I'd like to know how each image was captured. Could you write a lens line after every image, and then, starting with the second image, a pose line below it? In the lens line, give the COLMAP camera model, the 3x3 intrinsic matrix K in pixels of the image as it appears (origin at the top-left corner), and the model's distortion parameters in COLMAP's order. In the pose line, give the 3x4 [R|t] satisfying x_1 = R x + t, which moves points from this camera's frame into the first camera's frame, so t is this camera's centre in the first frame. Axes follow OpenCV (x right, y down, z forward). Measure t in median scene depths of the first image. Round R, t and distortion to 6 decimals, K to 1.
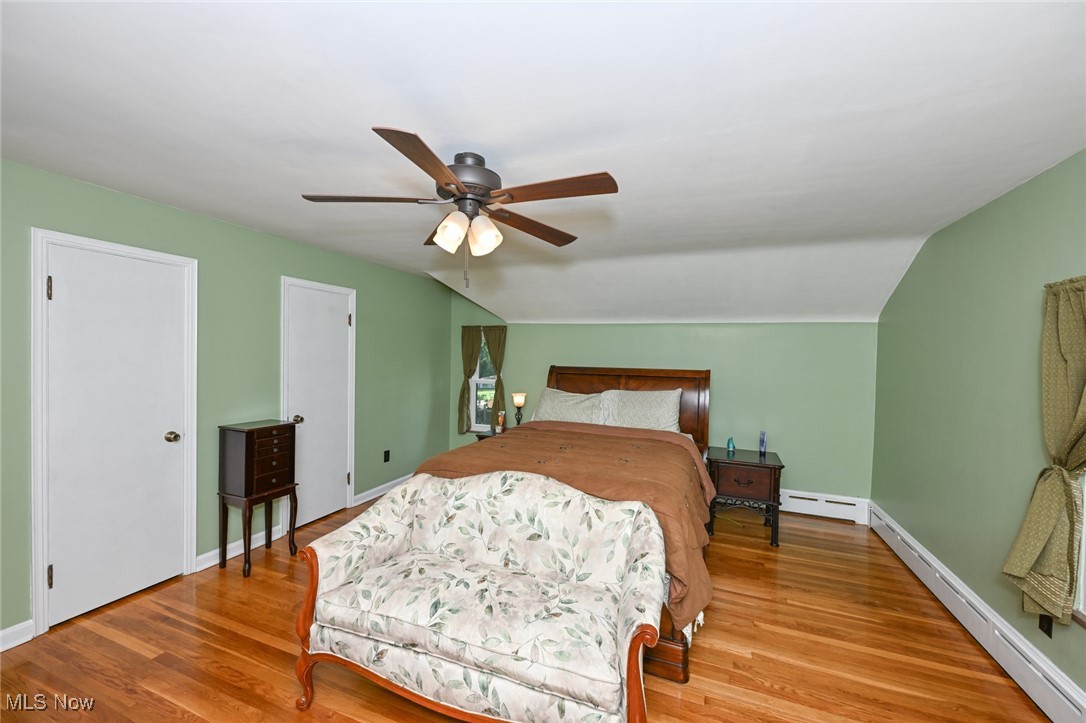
lens RADIAL K [[432.1, 0, 543.6], [0, 432.1, 363.3], [0, 0, 1]] dist [-0.000739, -0.000020]
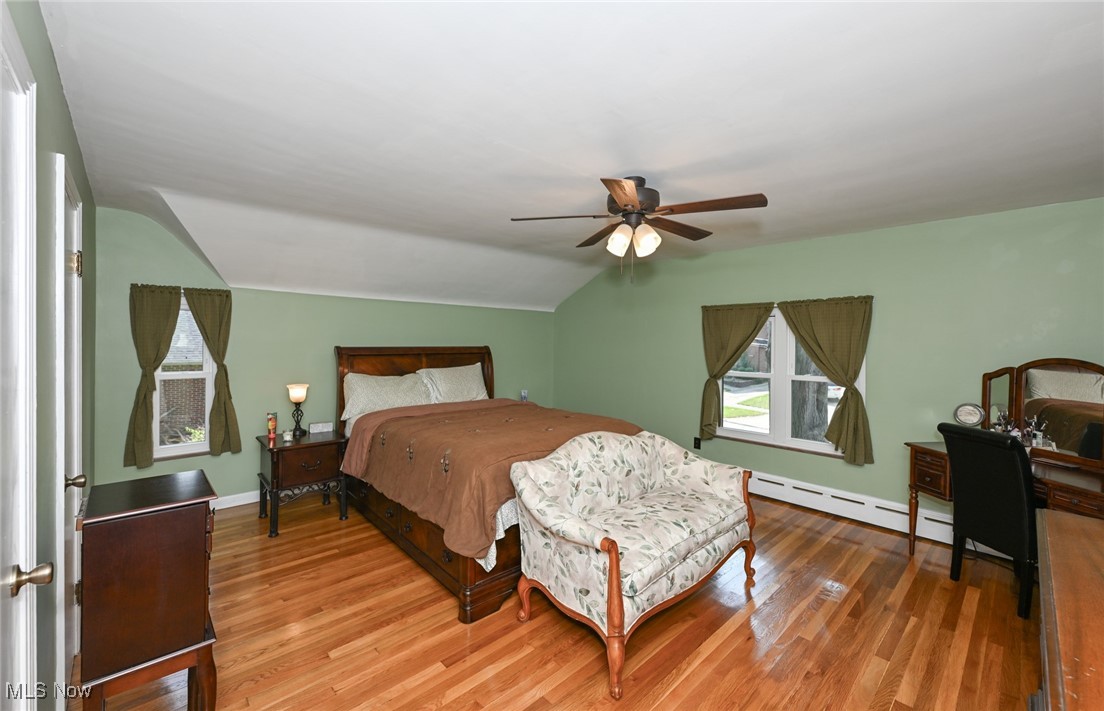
lens RADIAL K [[450.6, 0, 554.1], [0, 450.6, 338.5], [0, 0, 1]] dist [0.000721, 0.000017]
pose [[0.422936, -0.014143, 0.906049, -1.352592], [0.016602, 0.999831, 0.007857, -0.024028], [-0.906008, 0.011720, 0.423099, 0.608508]]
